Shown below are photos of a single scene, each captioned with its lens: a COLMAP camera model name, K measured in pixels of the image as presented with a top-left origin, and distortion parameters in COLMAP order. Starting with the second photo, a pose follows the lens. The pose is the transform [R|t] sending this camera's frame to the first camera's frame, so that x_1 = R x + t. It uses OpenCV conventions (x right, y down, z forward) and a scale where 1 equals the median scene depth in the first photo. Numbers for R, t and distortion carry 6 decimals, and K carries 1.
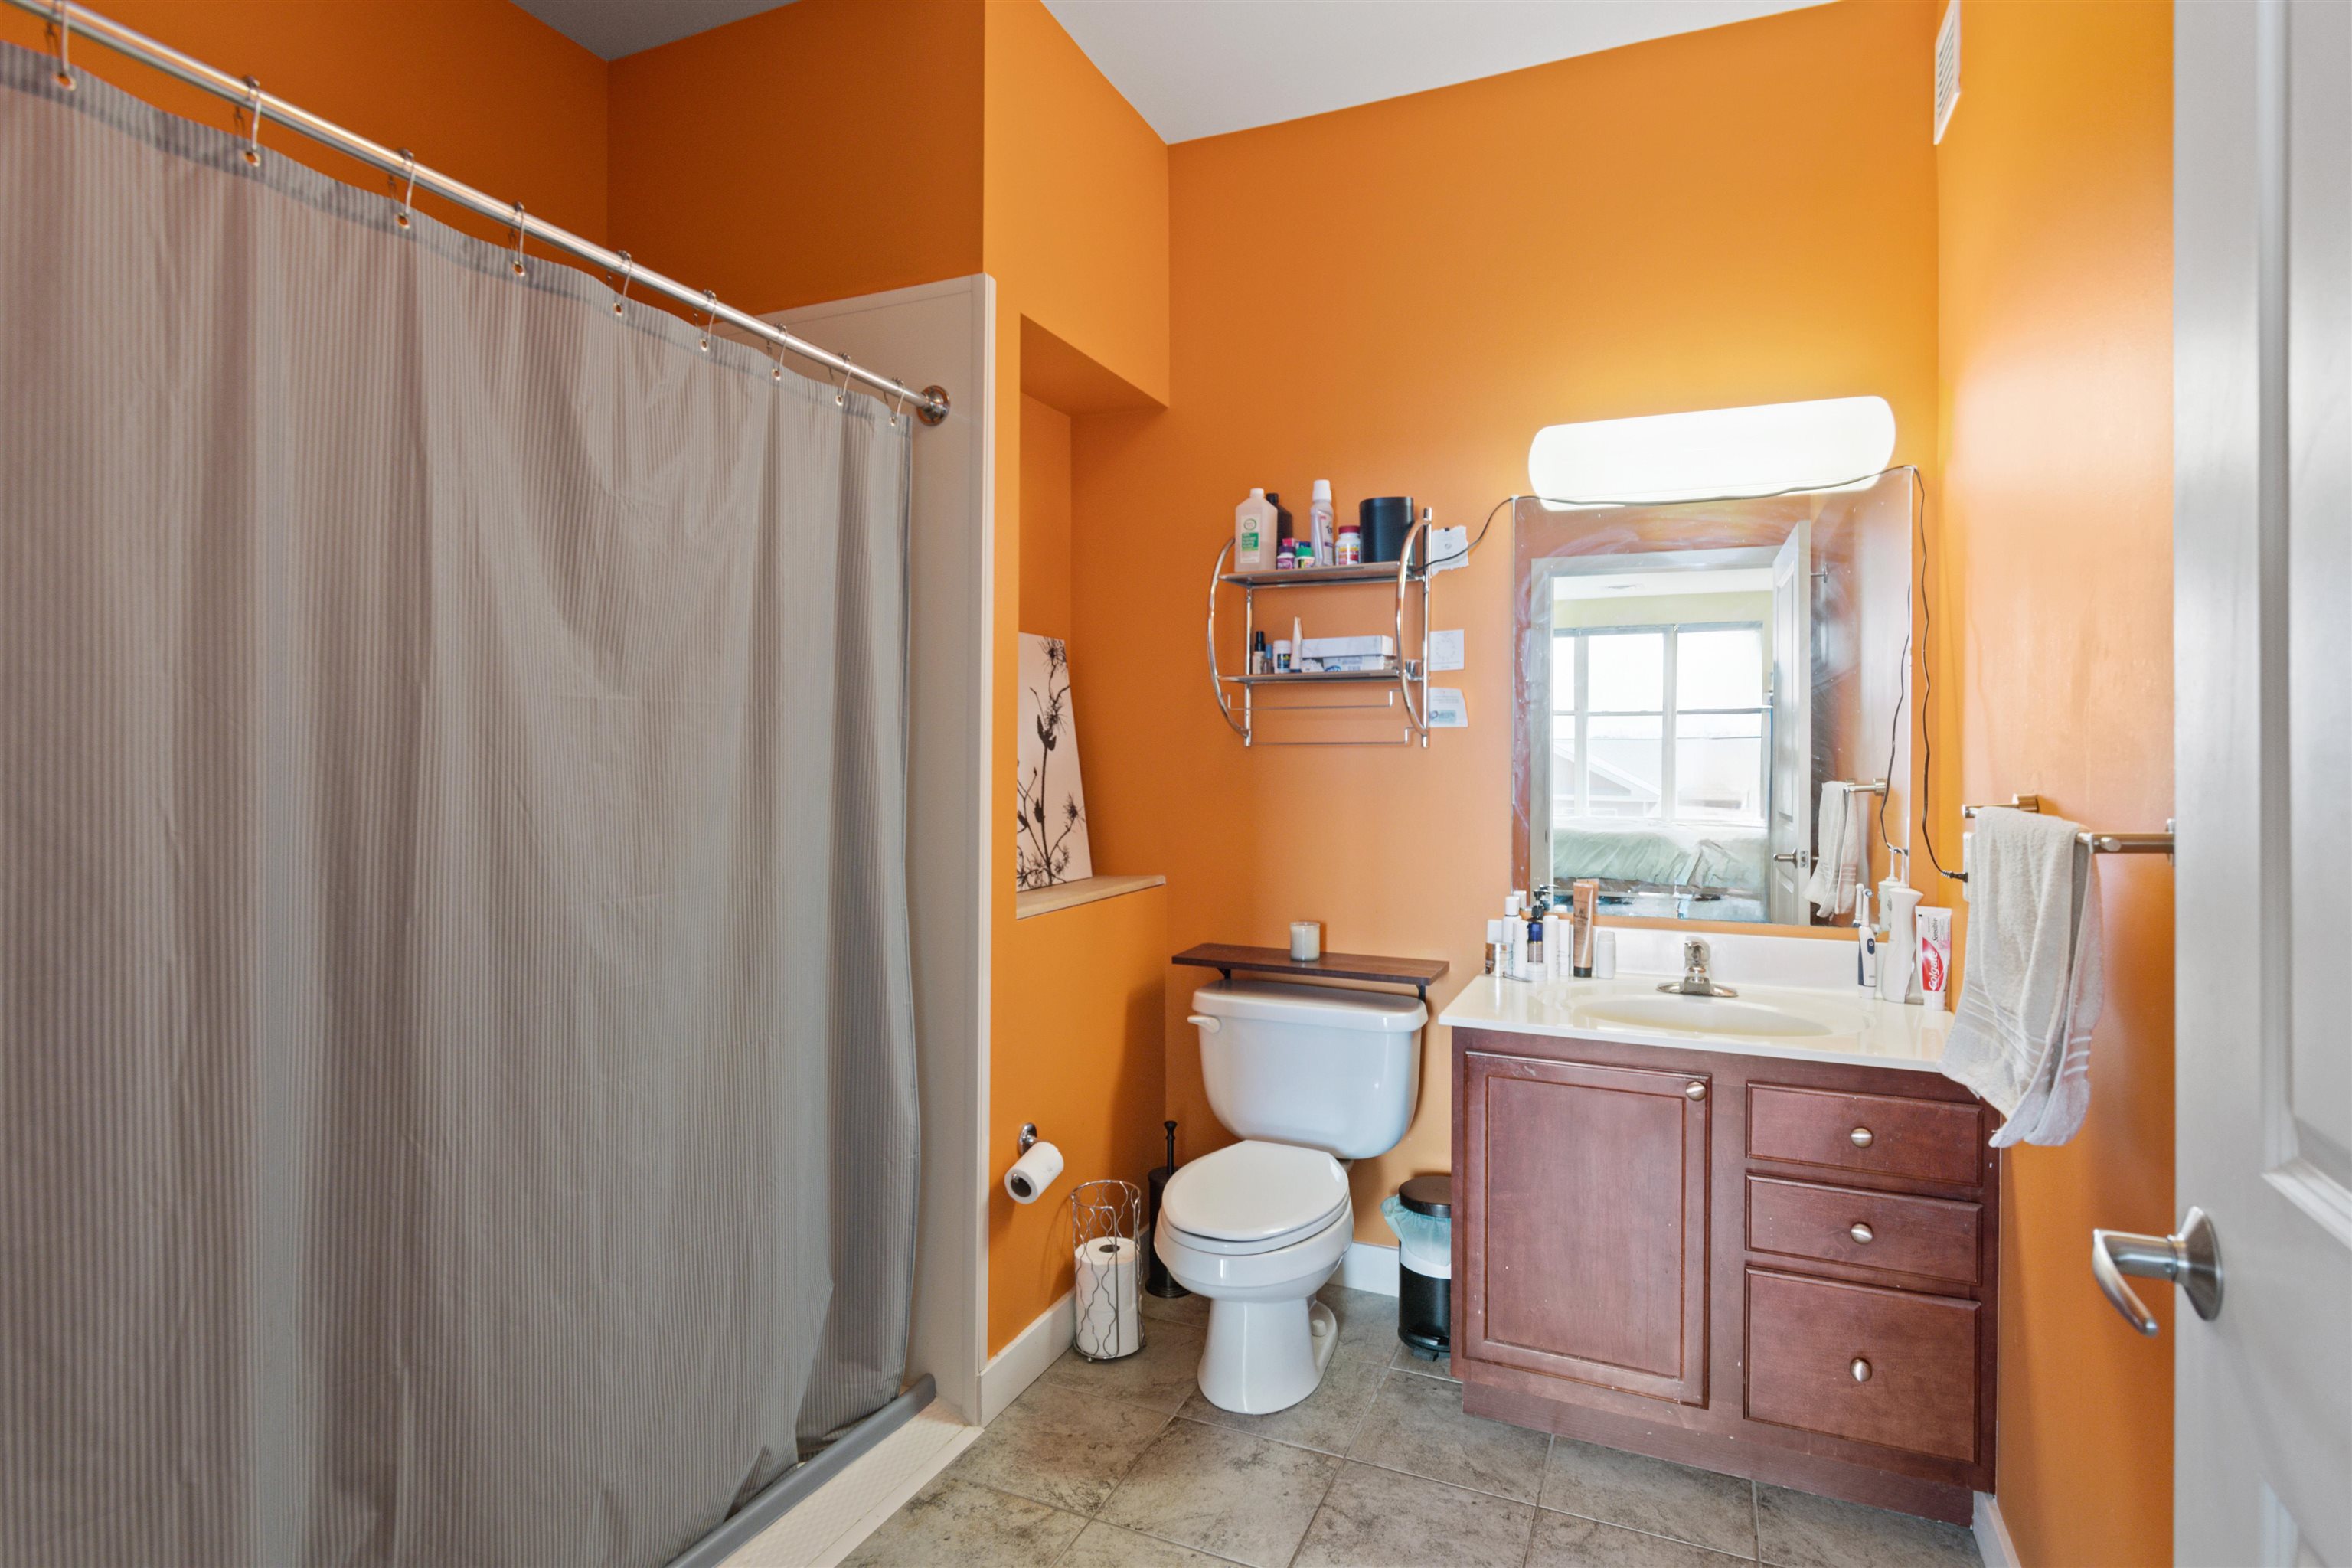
lens RADIAL K [[1211.9, 0, 1163.7], [0, 1211.9, 772.5], [0, 0, 1]] dist [-0.004476, 0.001588]
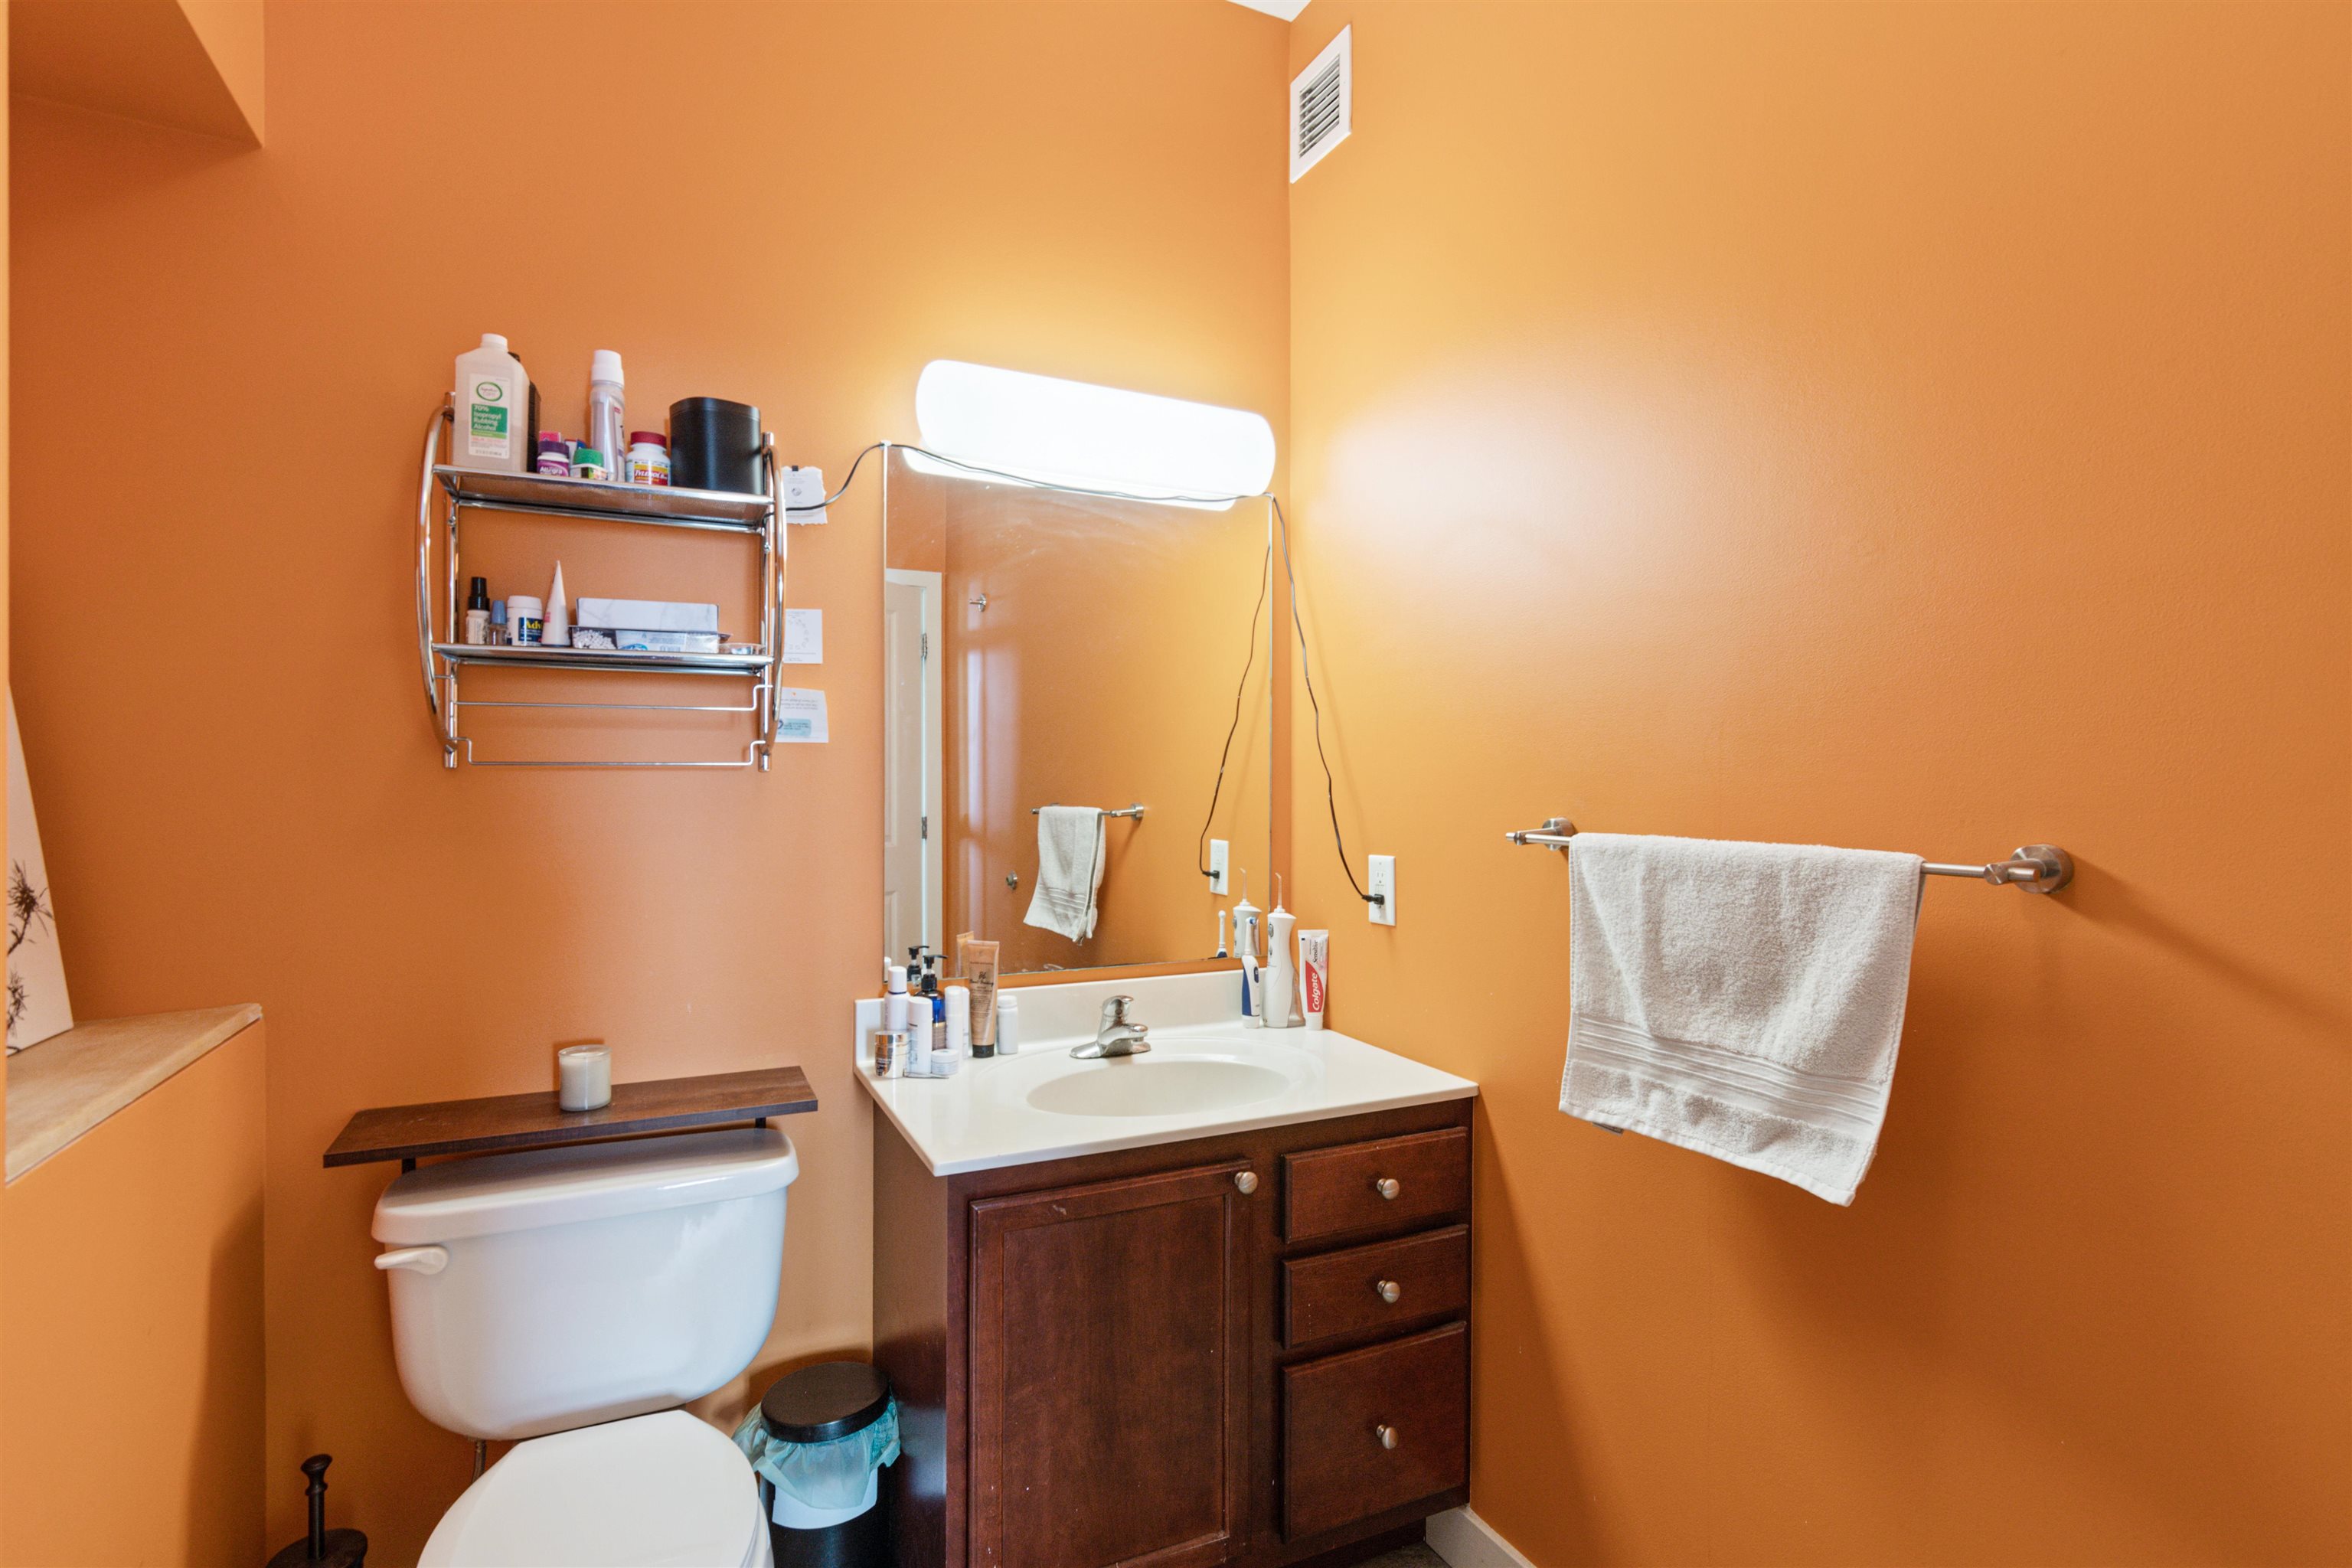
lens RADIAL K [[1152.7, 0, 1189.0], [0, 1152.7, 786.6], [0, 0, 1]] dist [-0.002827, 0.001324]
pose [[0.632412, -0.007880, 0.774592, -0.148504], [0.010566, 0.999943, 0.001546, -0.009748], [-0.774560, 0.007206, 0.632459, 0.381654]]
